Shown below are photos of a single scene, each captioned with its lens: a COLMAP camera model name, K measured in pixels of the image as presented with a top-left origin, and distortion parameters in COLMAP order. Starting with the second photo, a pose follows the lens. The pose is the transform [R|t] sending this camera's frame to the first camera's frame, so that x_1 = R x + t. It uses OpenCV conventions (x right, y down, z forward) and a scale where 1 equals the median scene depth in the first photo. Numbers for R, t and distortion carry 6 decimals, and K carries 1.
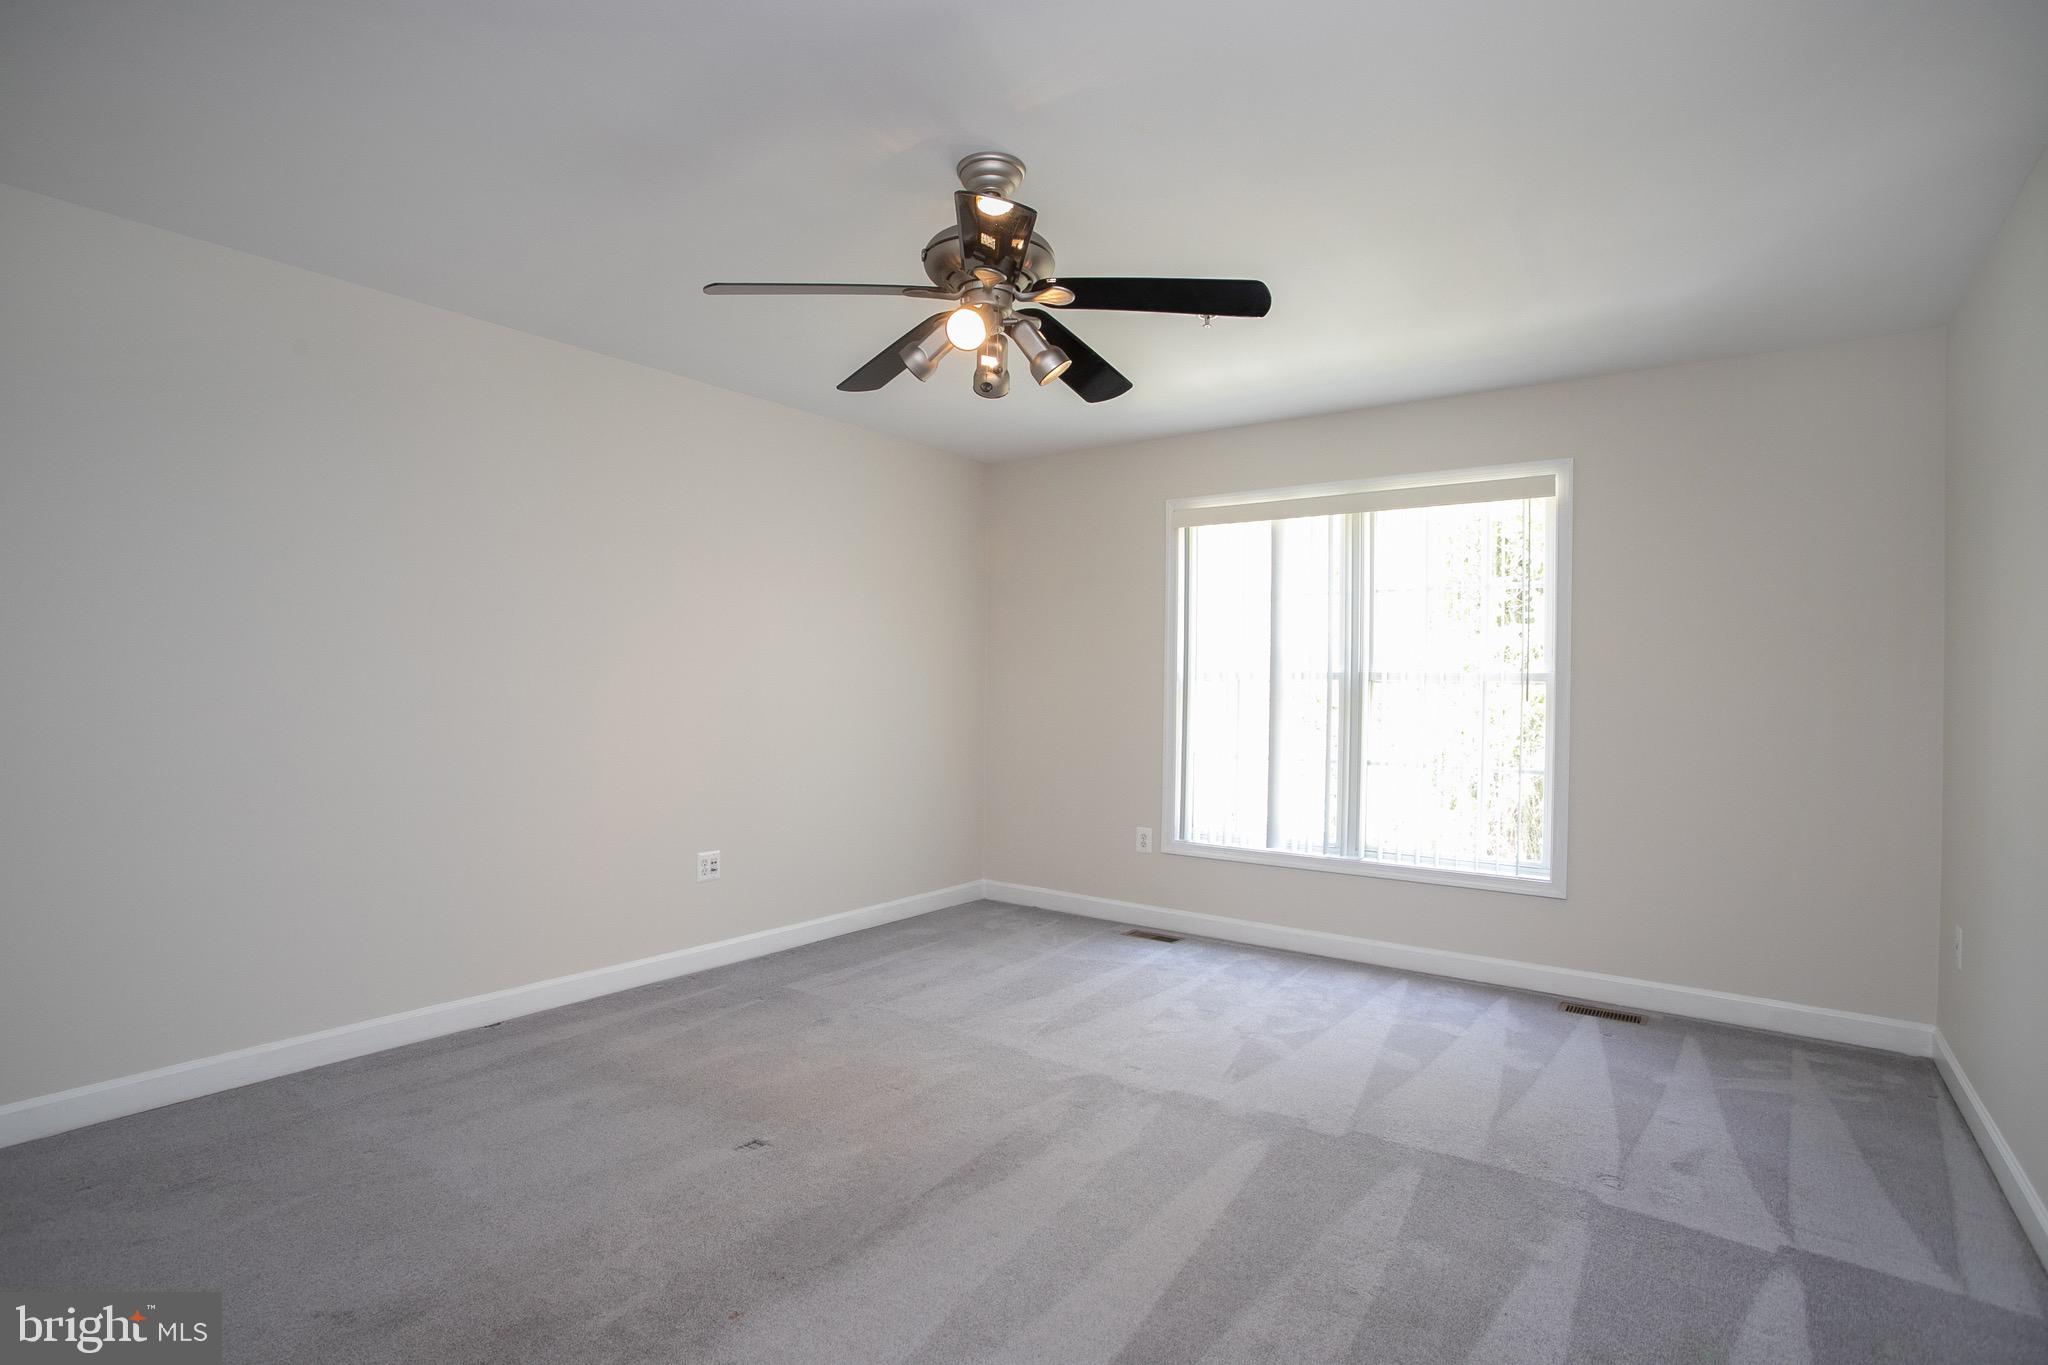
lens RADIAL K [[895.5, 0, 1012.4], [0, 895.5, 685.6], [0, 0, 1]] dist [-0.085172, 0.018266]
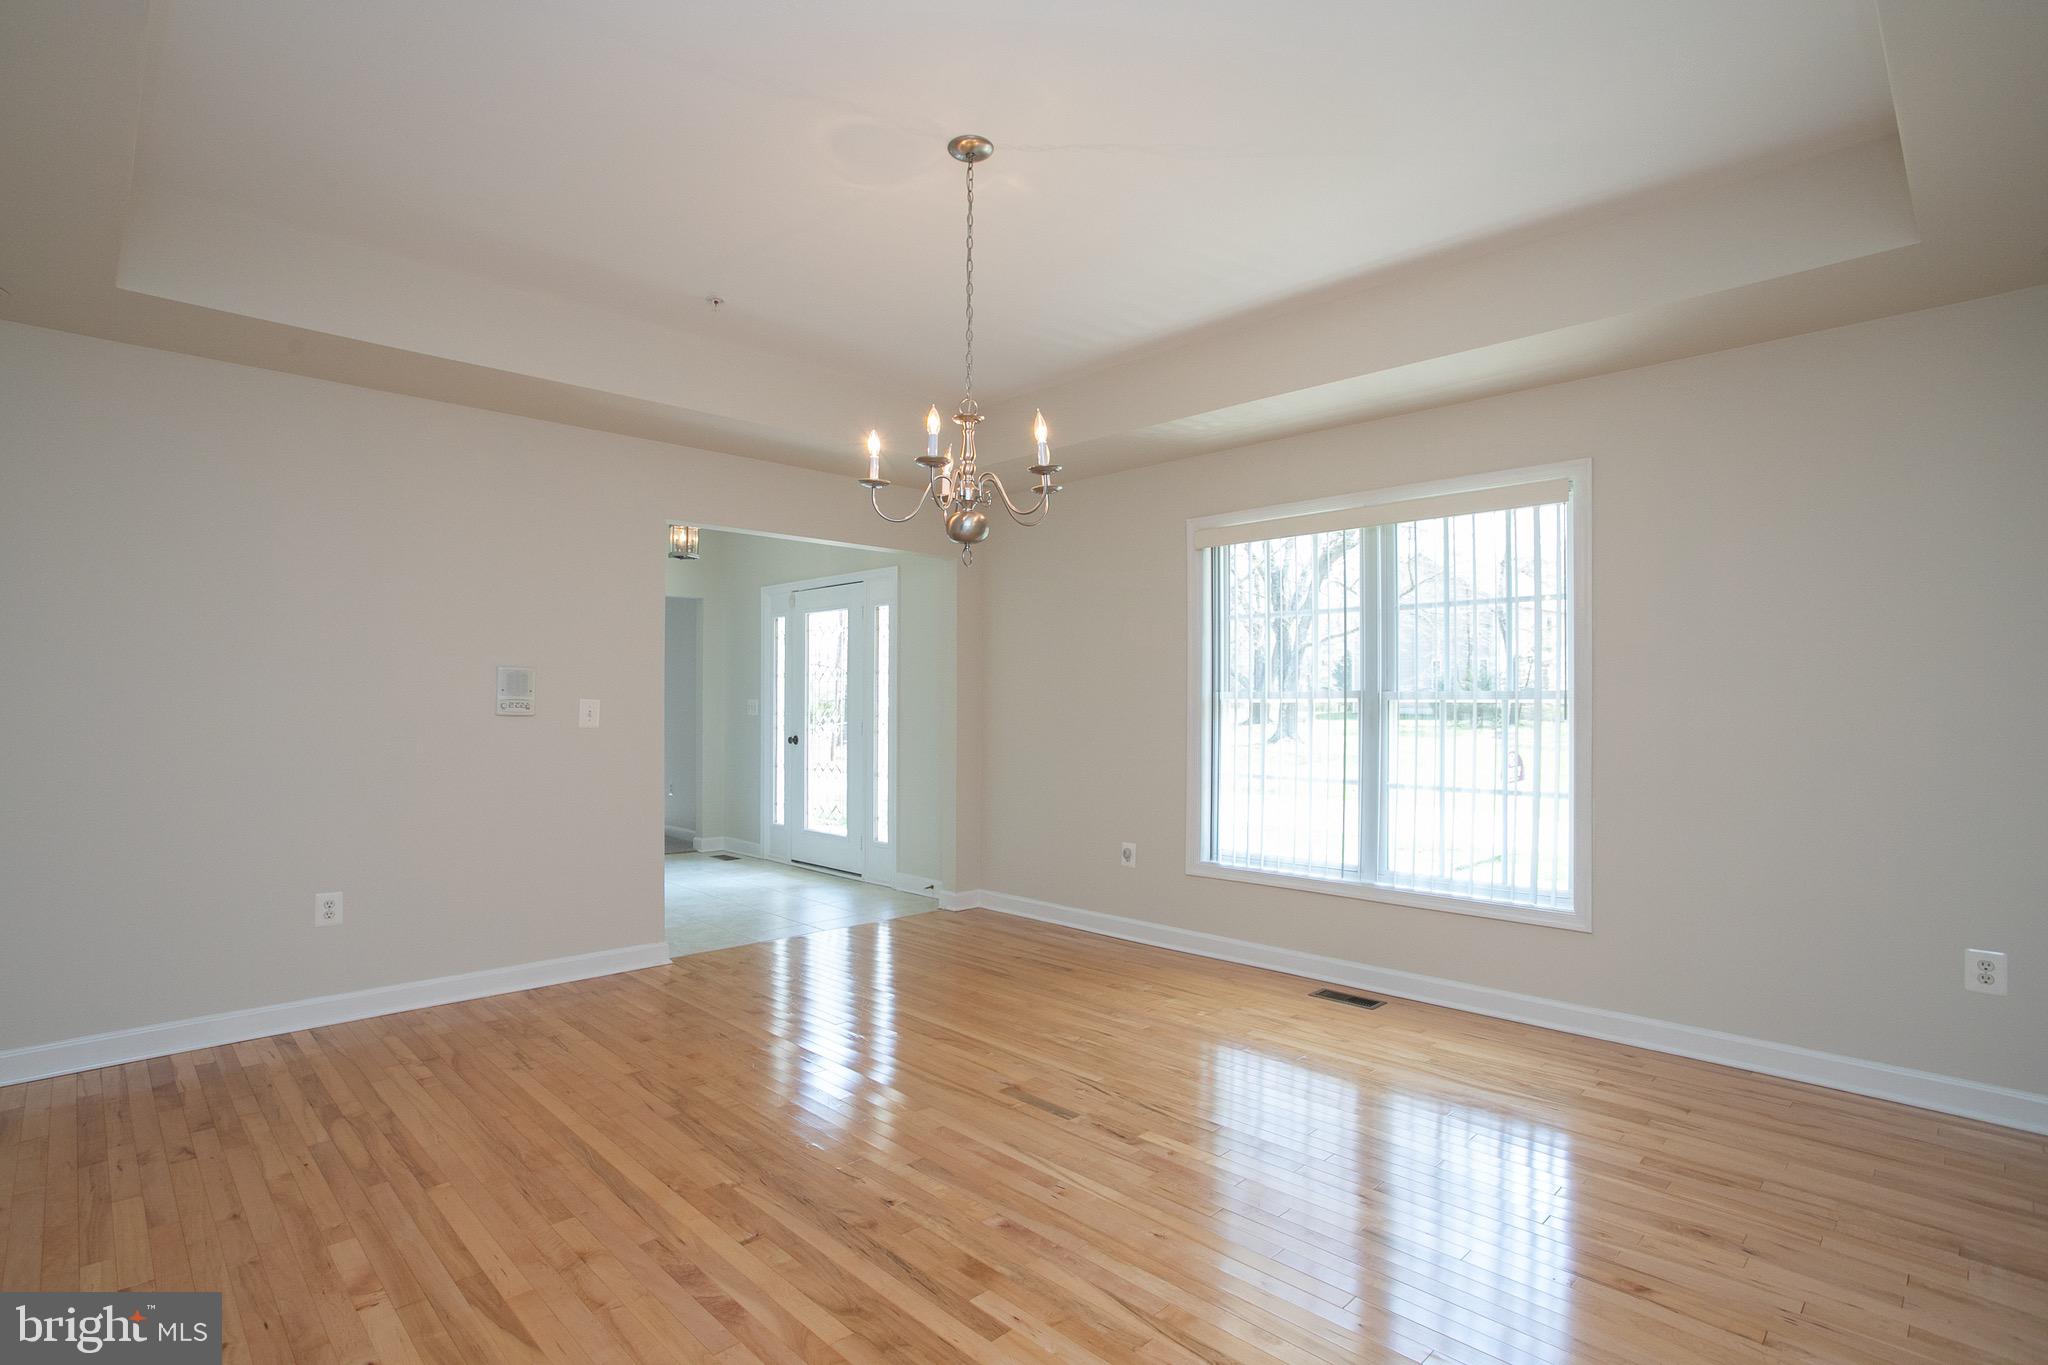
lens RADIAL K [[998.3, 0, 1013.9], [0, 998.3, 692.6], [0, 0, 1]] dist [-0.078465, 0.046427]
pose [[0.978681, -0.011176, -0.205080, 0.229753], [0.007776, 0.999819, -0.017375, 0.002633], [0.205237, 0.015409, 0.978591, -0.146195]]
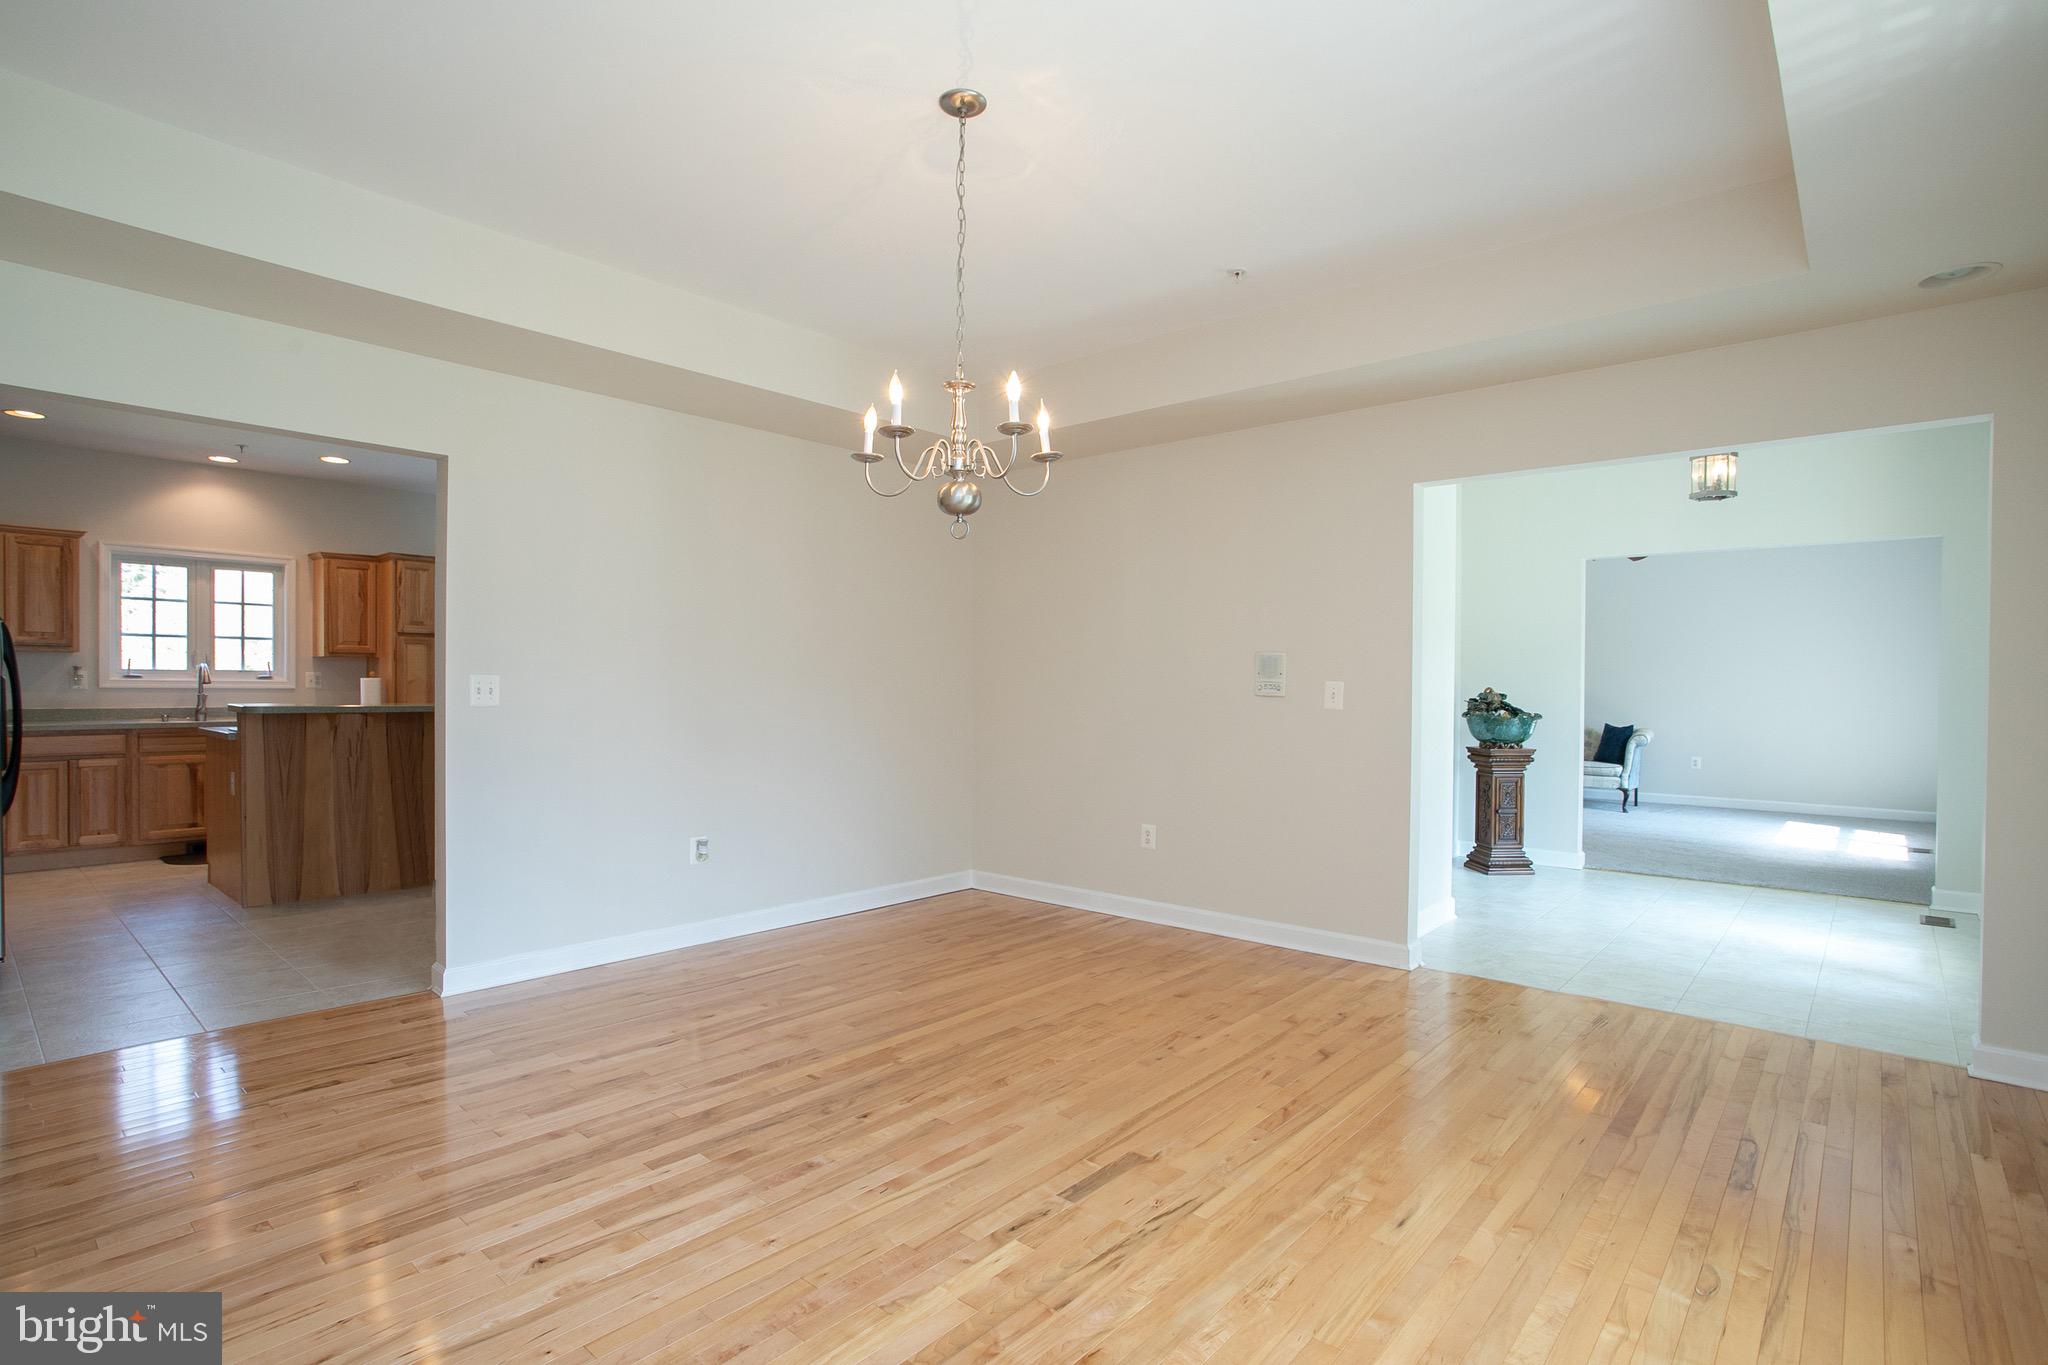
lens RADIAL K [[998.3, 0, 1013.9], [0, 998.3, 692.6], [0, 0, 1]] dist [-0.078465, 0.046427]
pose [[-0.138053, -0.005002, -0.990412, 0.729528], [-0.010606, 0.999937, -0.003572, 0.007588], [0.990368, 0.010011, -0.138098, 0.675127]]
